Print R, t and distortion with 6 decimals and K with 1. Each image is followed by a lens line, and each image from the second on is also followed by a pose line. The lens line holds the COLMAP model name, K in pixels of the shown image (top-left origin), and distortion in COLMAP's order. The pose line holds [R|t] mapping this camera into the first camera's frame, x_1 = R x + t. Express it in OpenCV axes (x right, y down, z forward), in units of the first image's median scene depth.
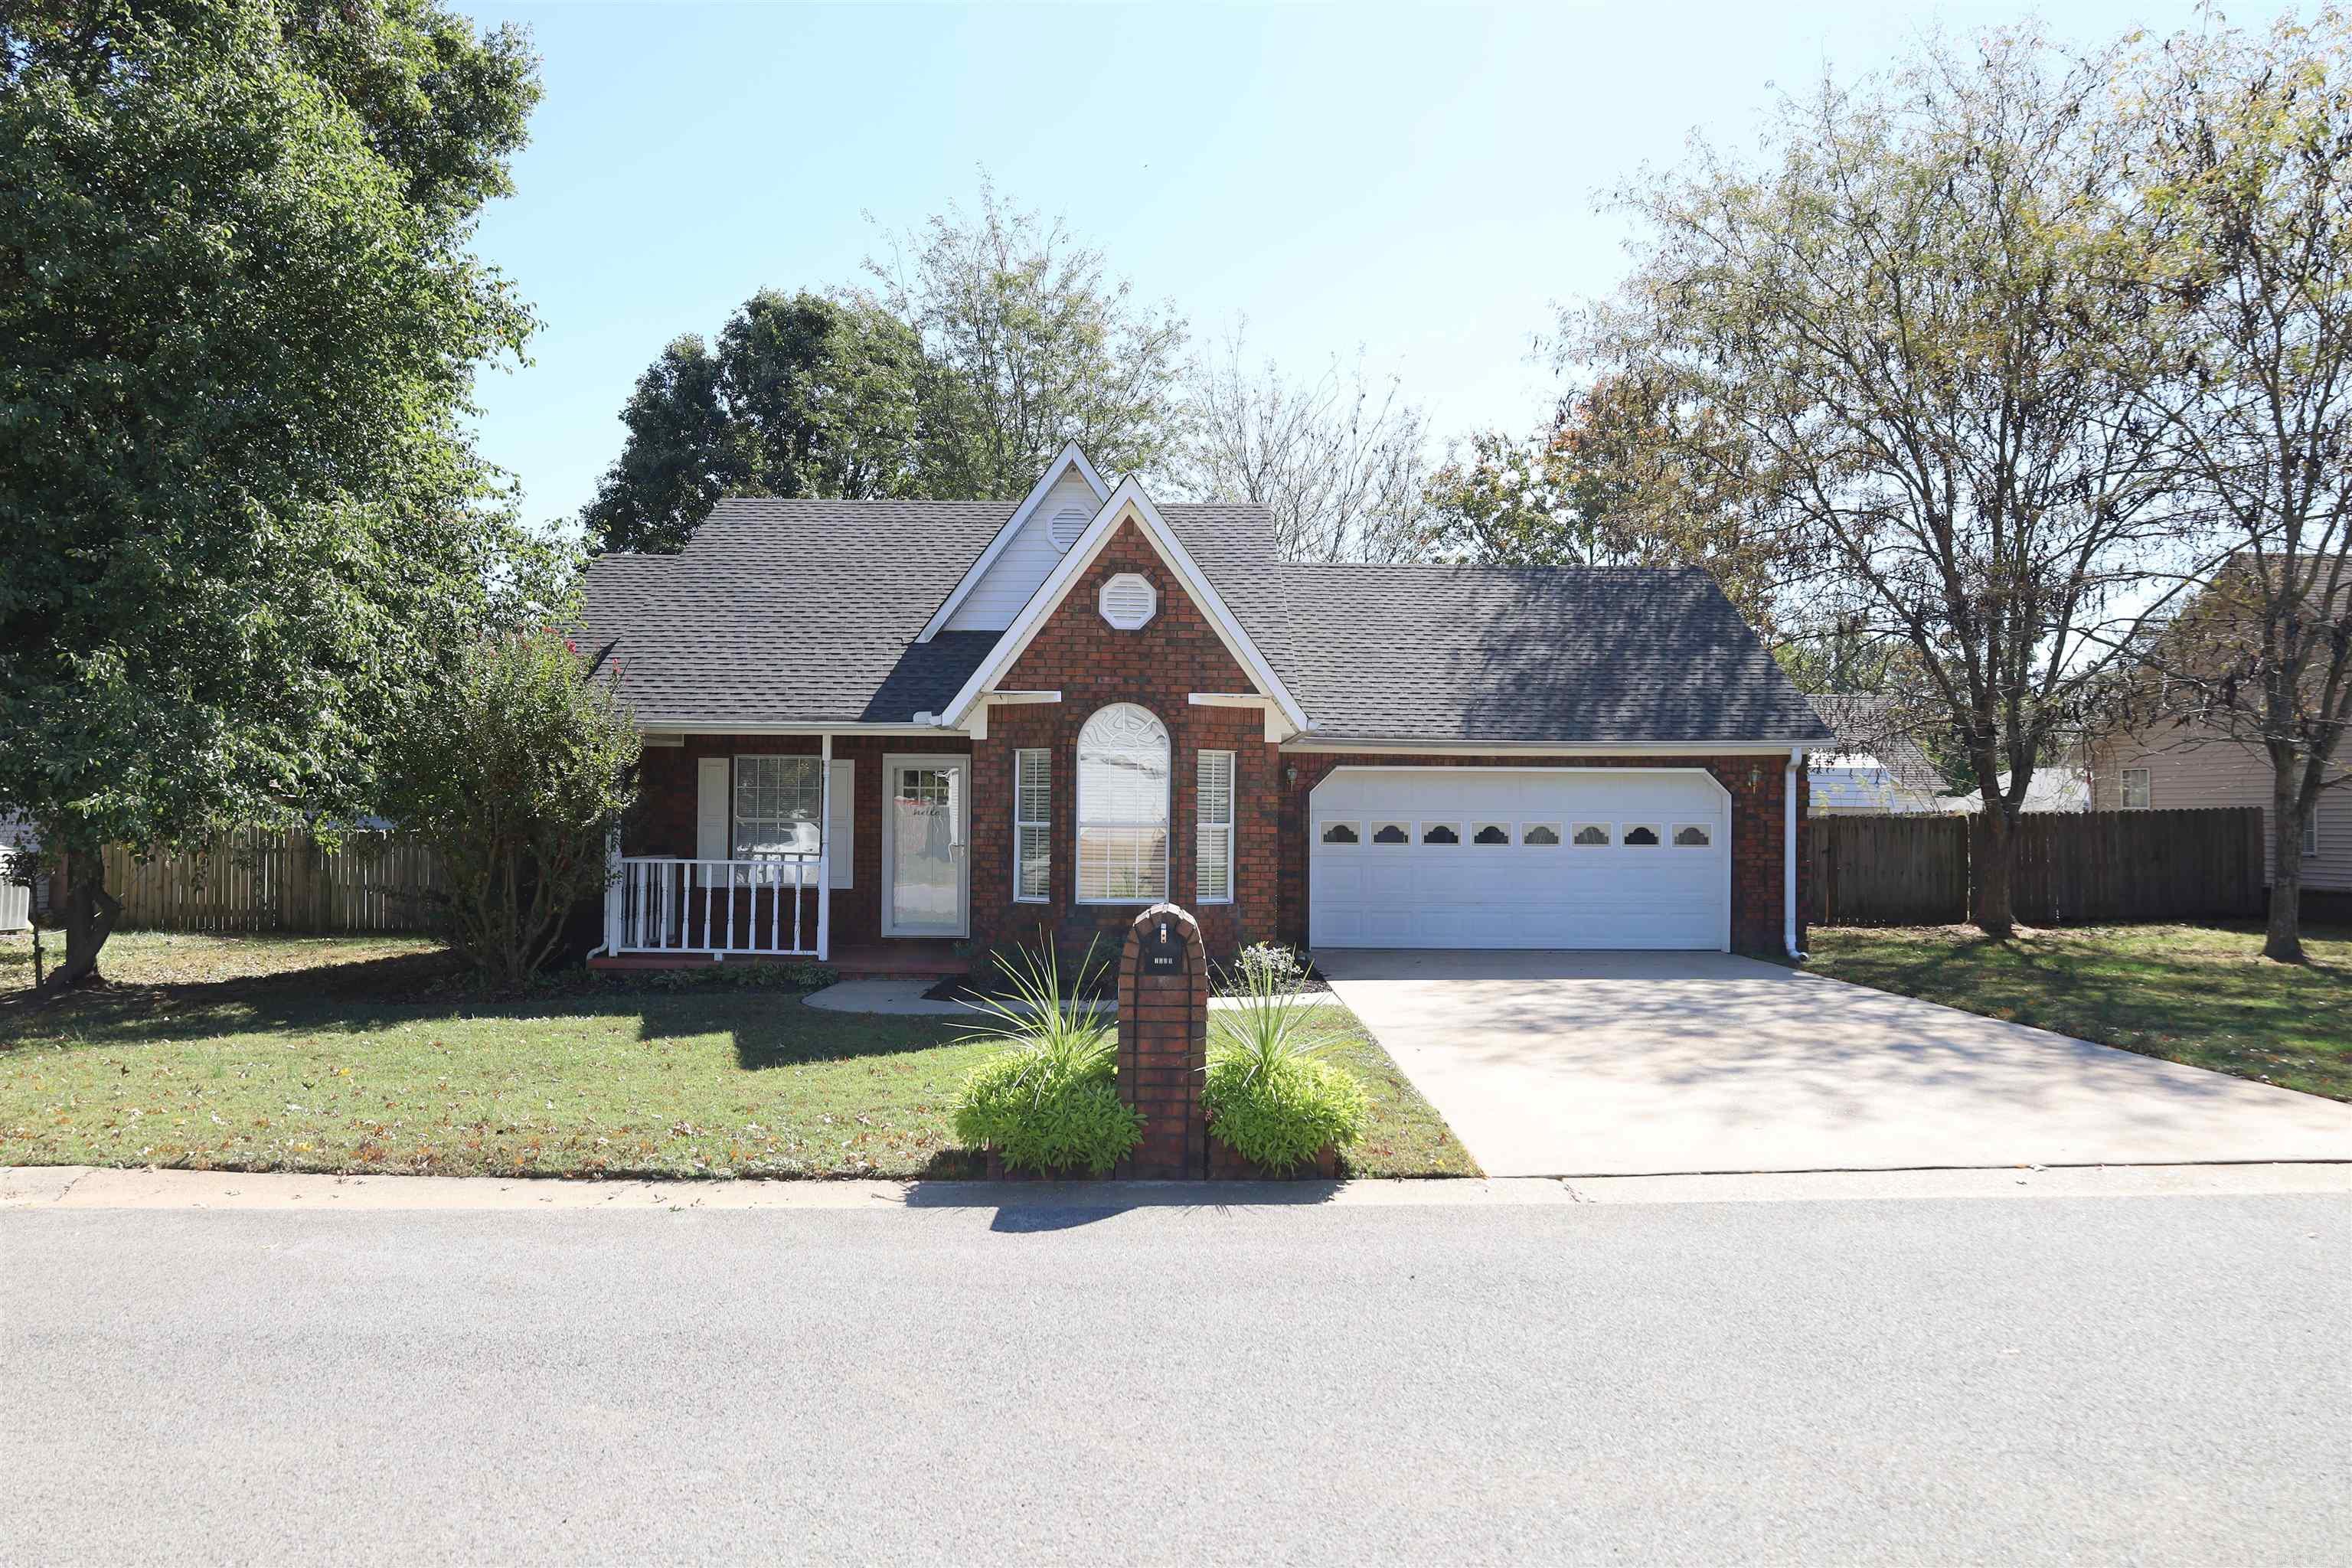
lens RADIAL K [[1571.0, 0, 1207.9], [0, 1571.0, 789.5], [0, 0, 1]] dist [0.017891, -0.048104]
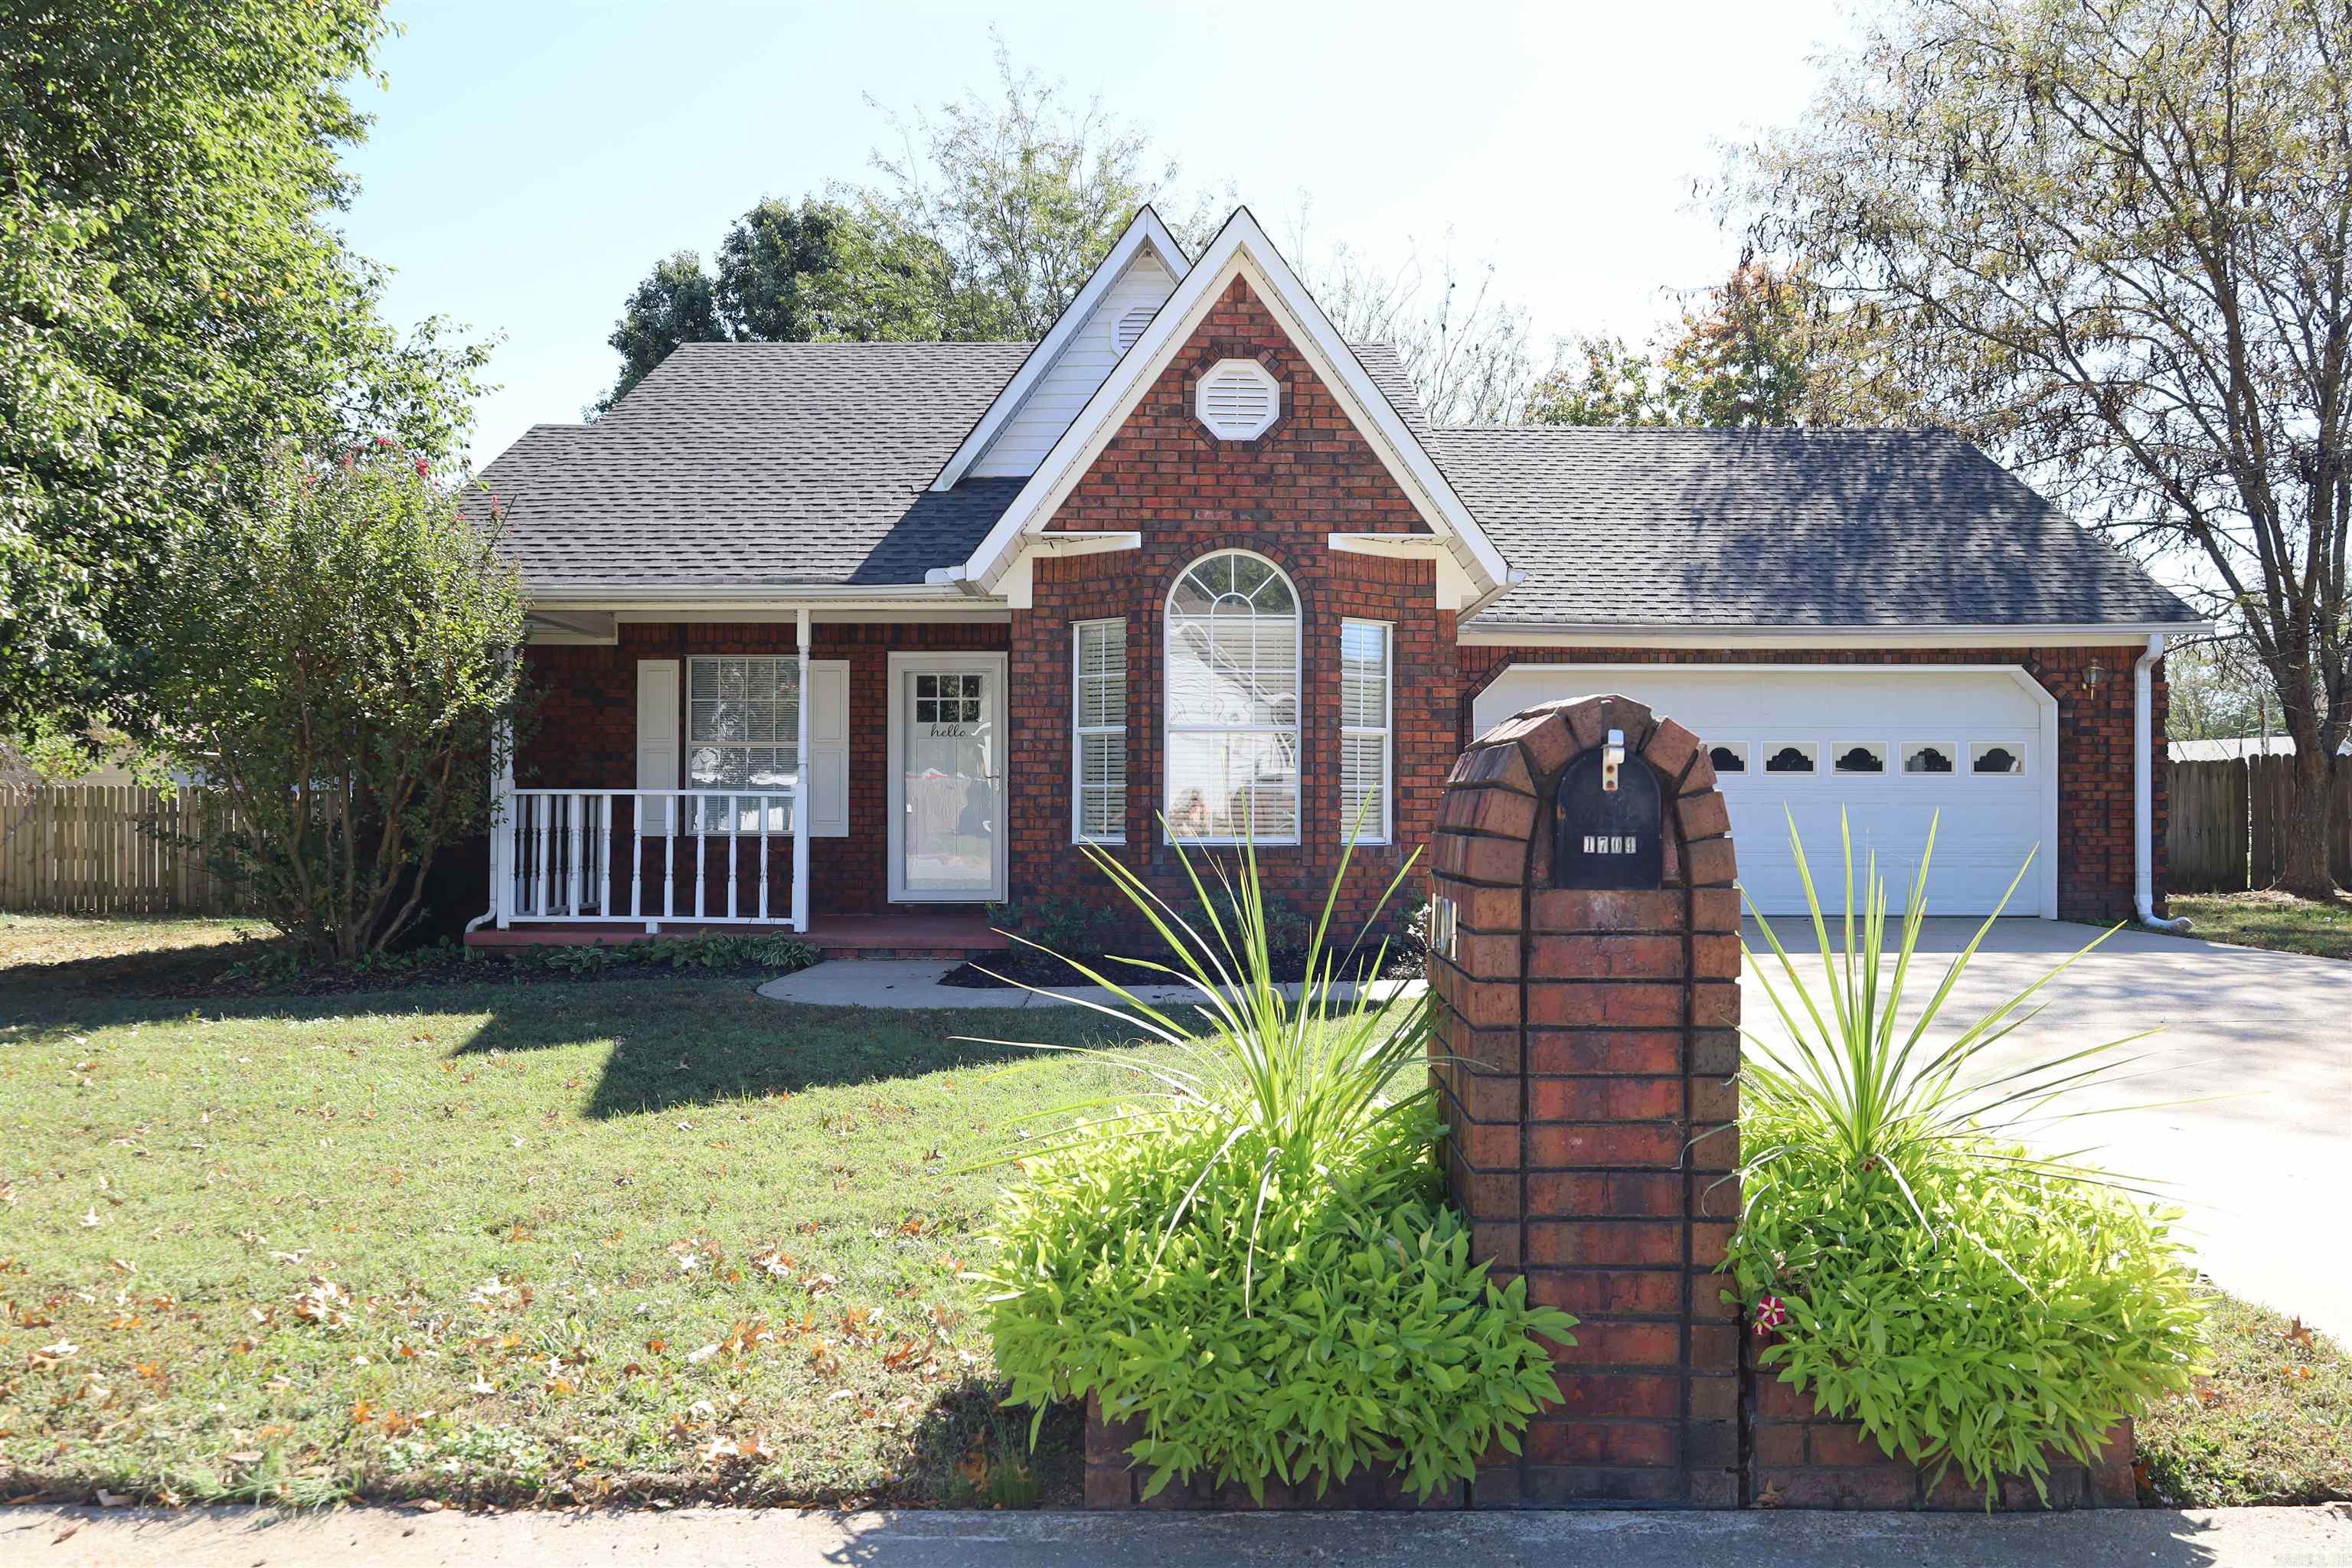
lens RADIAL K [[1637.5, 0, 1224.7], [0, 1637.5, 776.5], [0, 0, 1]] dist [-0.006245, 0.004129]
pose [[0.999824, -0.008740, -0.016575, -0.045115], [0.008783, 0.999958, 0.002522, 0.040455], [0.016553, -0.002667, 0.999859, 0.284434]]
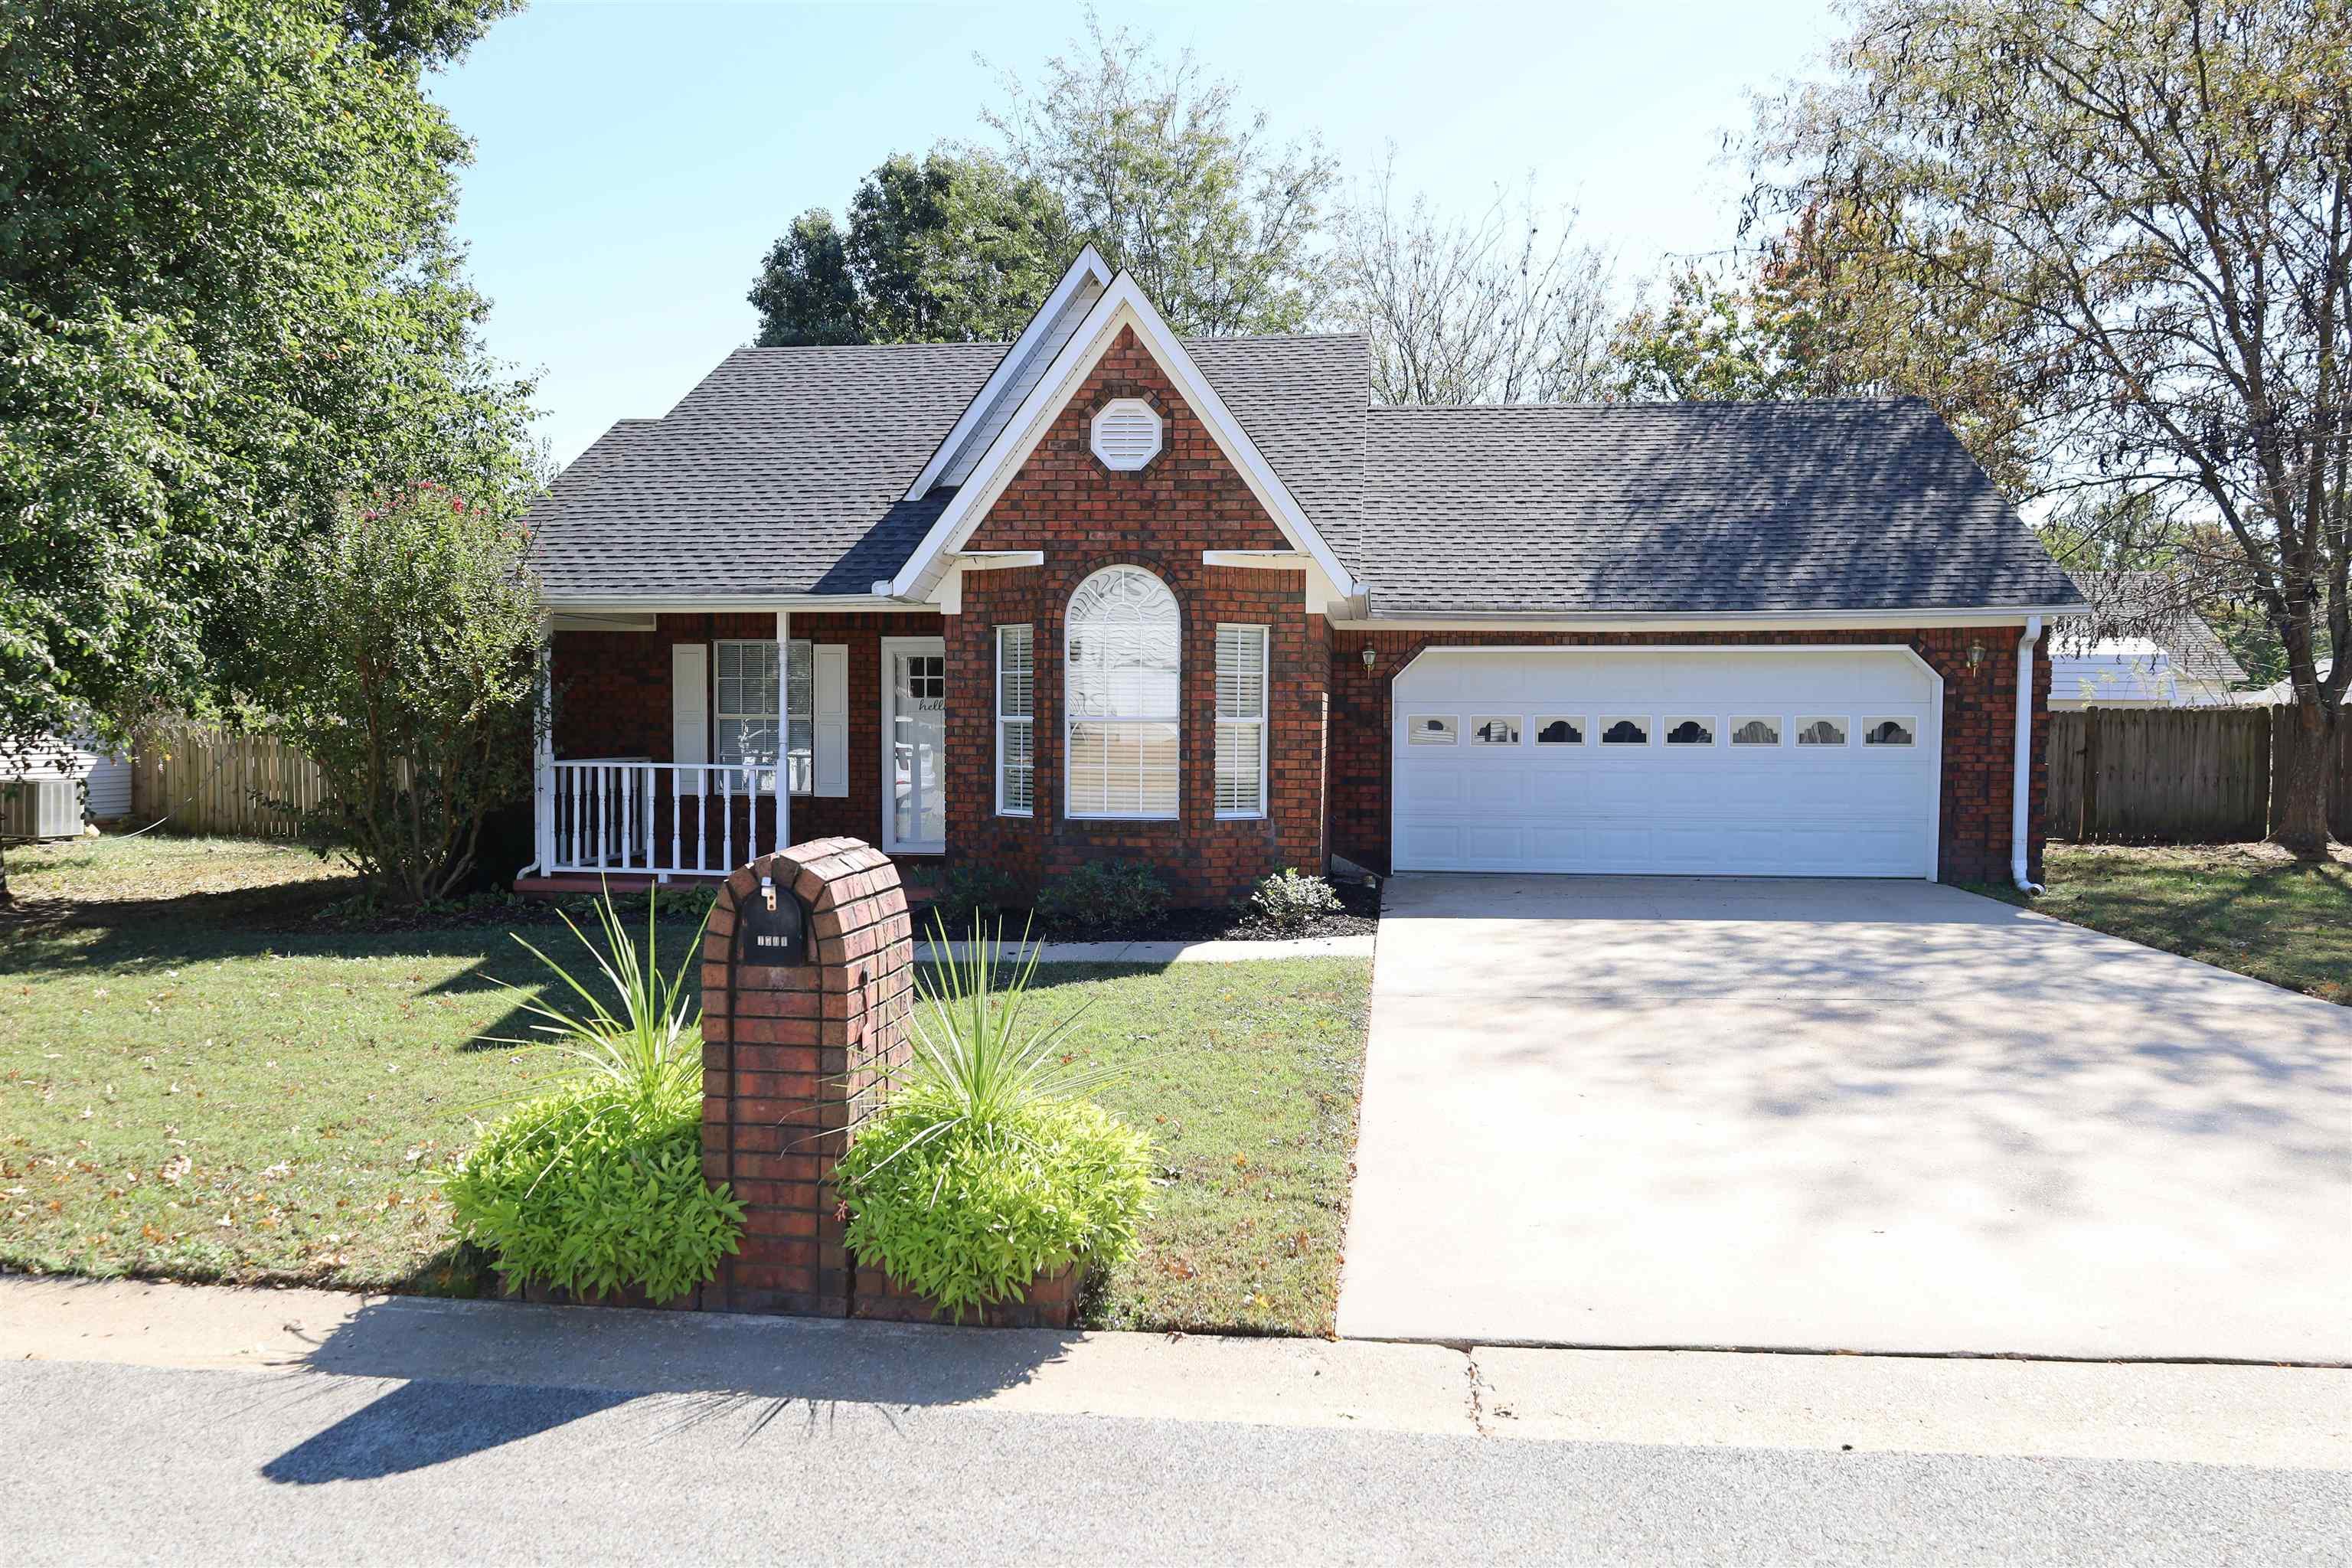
lens RADIAL K [[1617.9, 0, 1183.9], [0, 1617.9, 785.1], [0, 0, 1]] dist [-0.002406, 0.001132]
pose [[0.990121, 0.002035, -0.140202, 0.089025], [0.006237, 0.998266, 0.058536, 0.007781], [0.140078, -0.058832, 0.988391, 0.190297]]
